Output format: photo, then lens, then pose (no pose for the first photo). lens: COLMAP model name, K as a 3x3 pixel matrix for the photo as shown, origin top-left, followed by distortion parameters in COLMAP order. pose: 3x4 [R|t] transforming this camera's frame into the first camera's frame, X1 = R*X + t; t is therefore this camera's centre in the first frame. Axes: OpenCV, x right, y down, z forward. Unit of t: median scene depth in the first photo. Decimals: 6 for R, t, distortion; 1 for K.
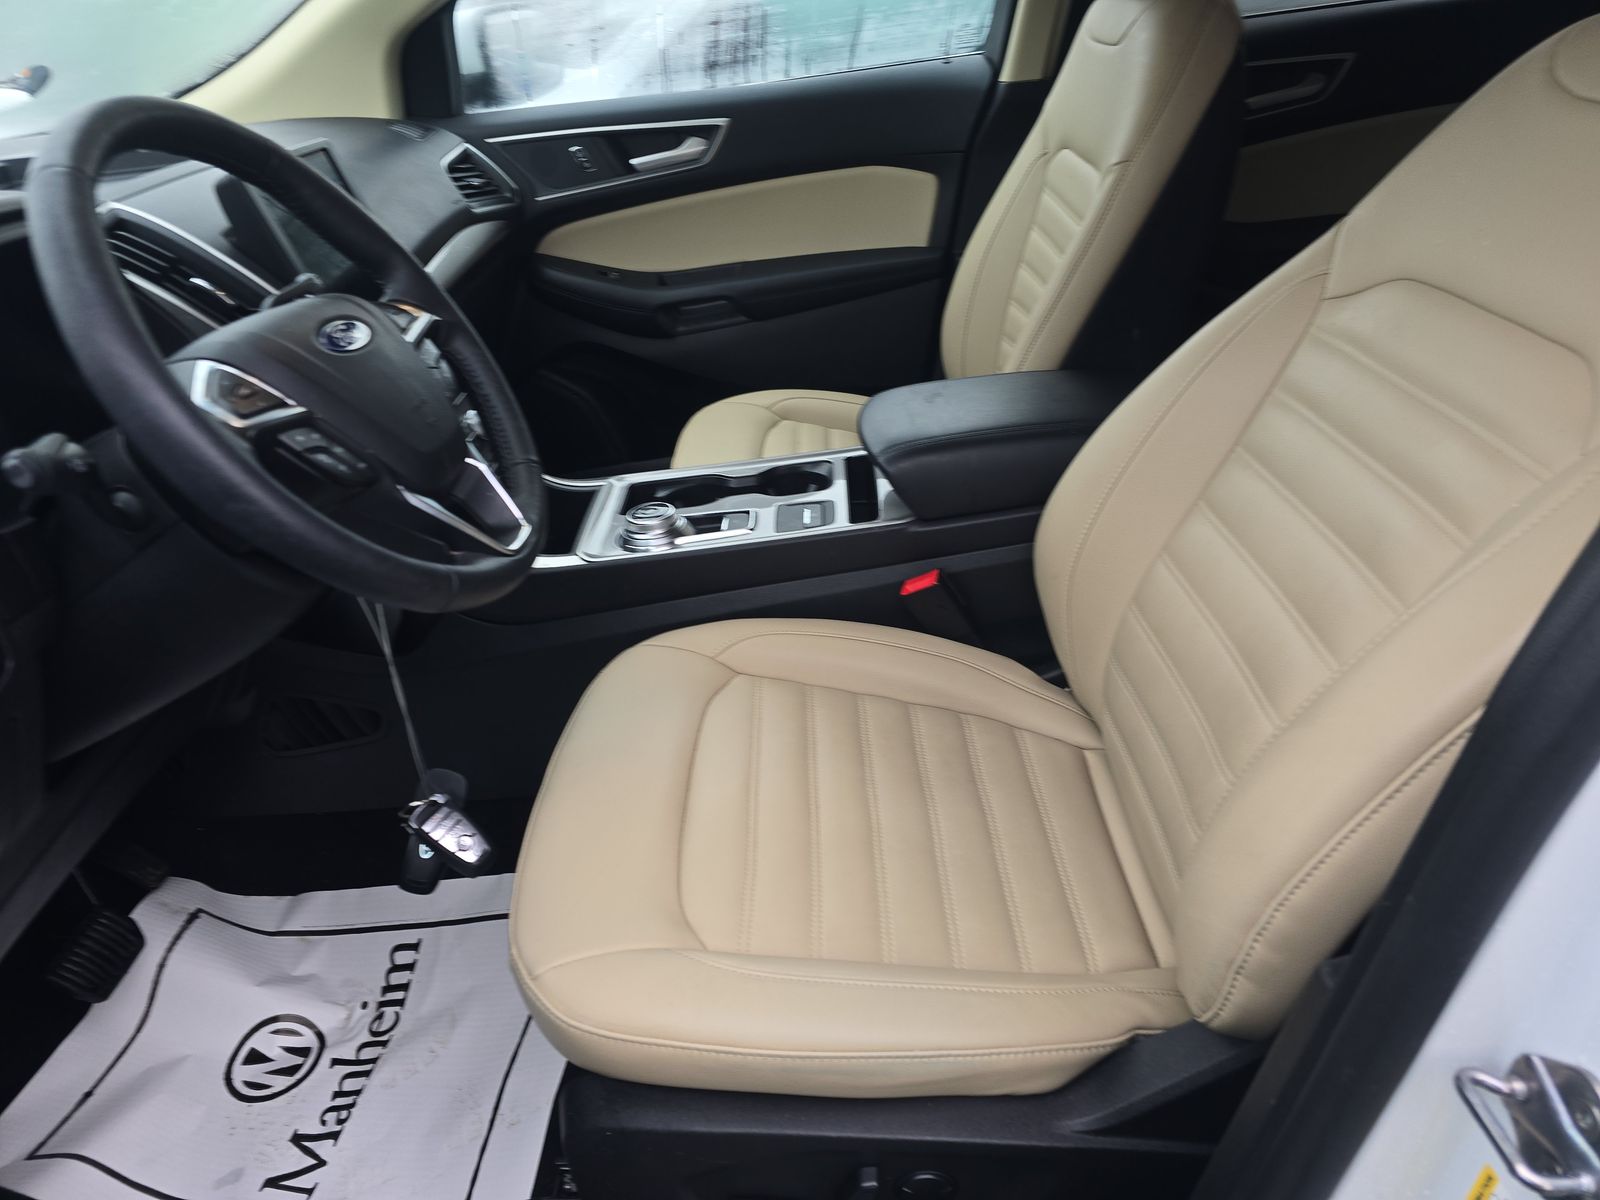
lens RADIAL K [[1065.6, 0, 800.0], [0, 1065.6, 600.0], [0, 0, 1]] dist [0.001536, 0.001822]
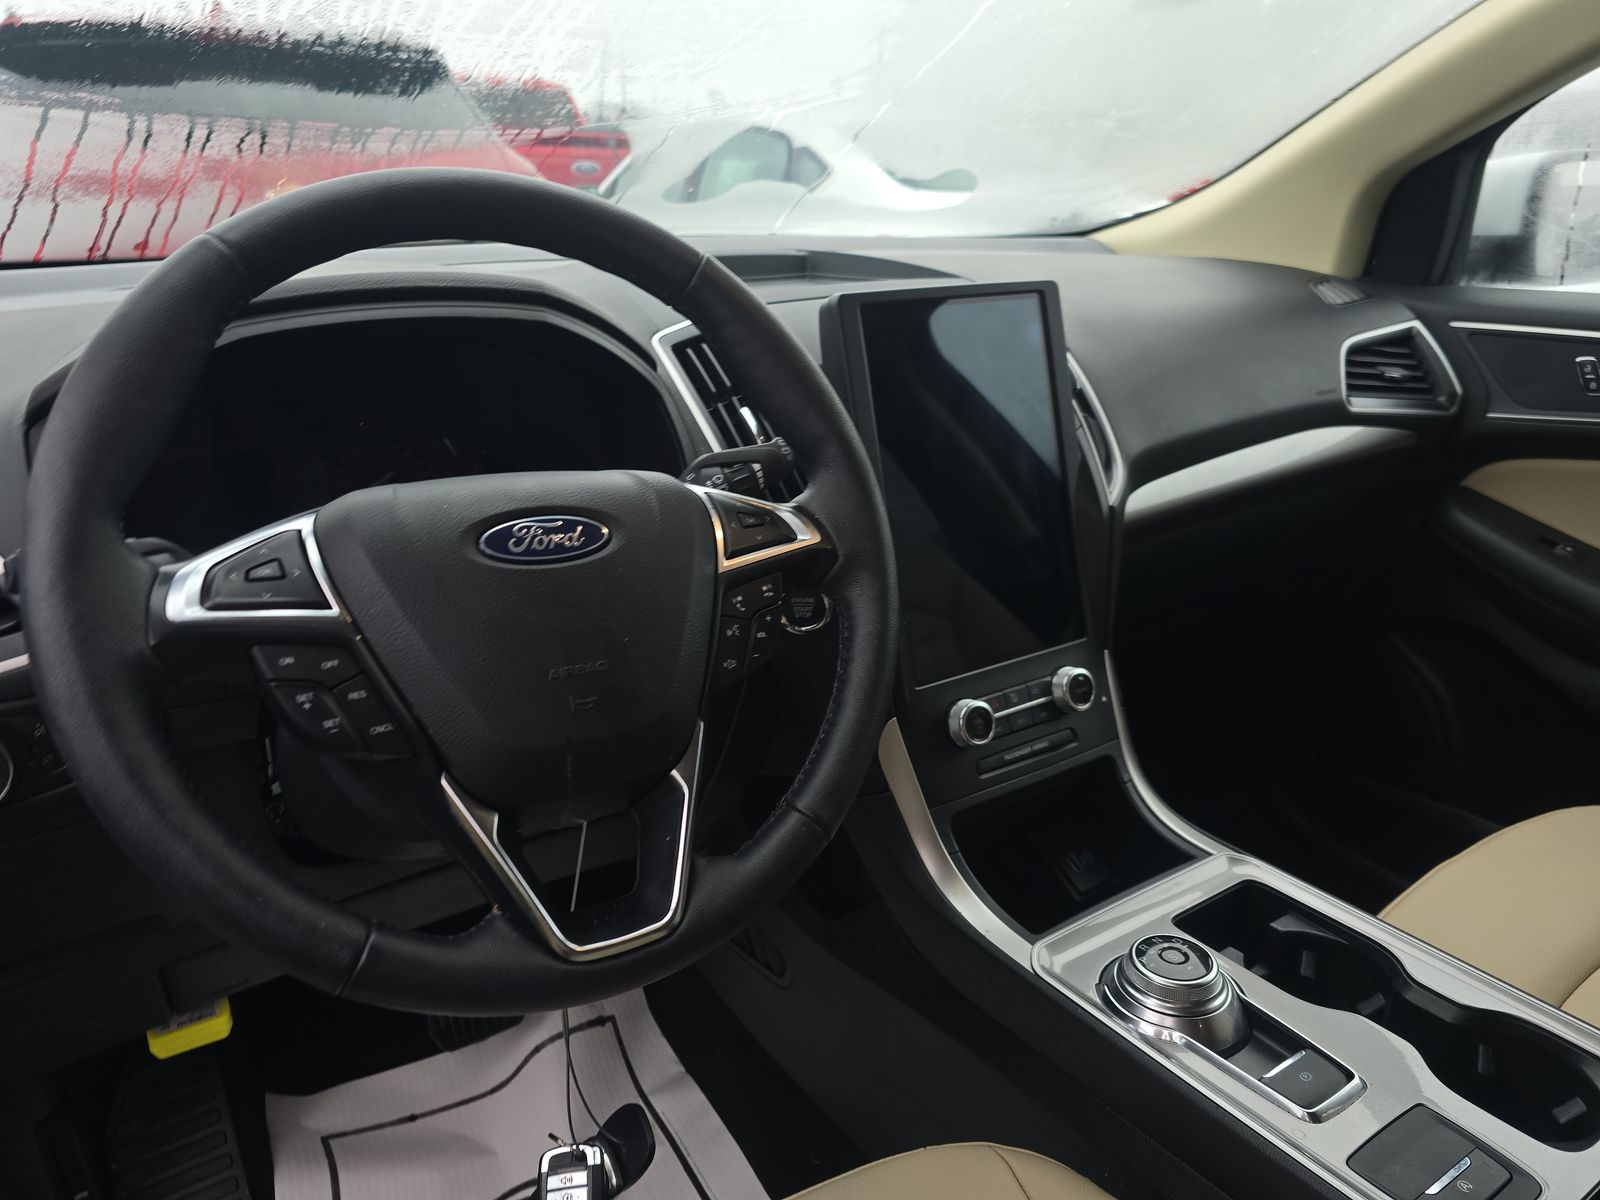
lens RADIAL K [[1080.0, 0, 800.0], [0, 1080.0, 600.0], [0, 0, 1]] dist [0.051562, -0.065443]
pose [[0.555404, 0.365340, -0.747029, 0.078790], [-0.451989, 0.886670, 0.097585, -0.149249], [0.698020, 0.283450, 0.657590, 0.284706]]
